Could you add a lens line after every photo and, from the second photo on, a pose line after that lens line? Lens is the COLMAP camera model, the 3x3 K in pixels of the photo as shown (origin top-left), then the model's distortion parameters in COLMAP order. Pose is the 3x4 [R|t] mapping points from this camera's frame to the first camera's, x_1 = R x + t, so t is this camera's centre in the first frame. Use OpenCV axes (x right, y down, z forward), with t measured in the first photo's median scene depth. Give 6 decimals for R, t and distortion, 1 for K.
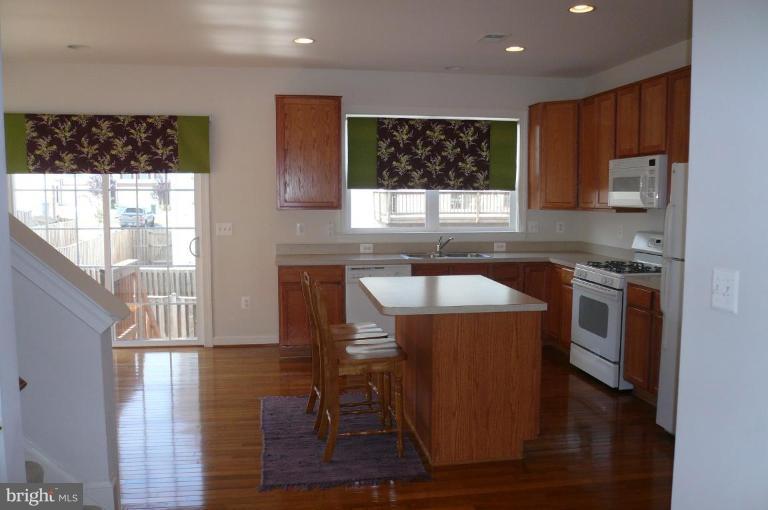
lens RADIAL K [[645.7, 0, 385.0], [0, 645.7, 268.6], [0, 0, 1]] dist [-0.149239, 0.134643]
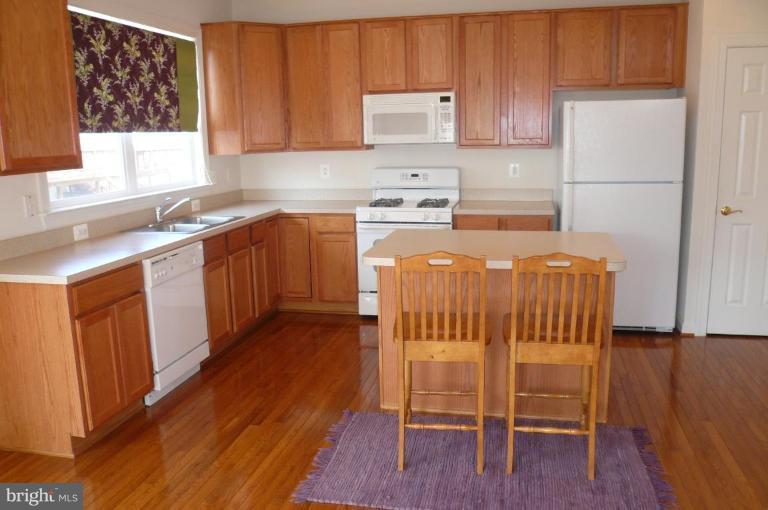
lens RADIAL K [[645.7, 0, 385.0], [0, 645.7, 268.6], [0, 0, 1]] dist [-0.149239, 0.134643]
pose [[0.353984, -0.201031, 0.913390, -0.469421], [0.126204, 0.977960, 0.166332, -0.059999], [-0.926697, 0.056395, 0.371553, 0.522224]]
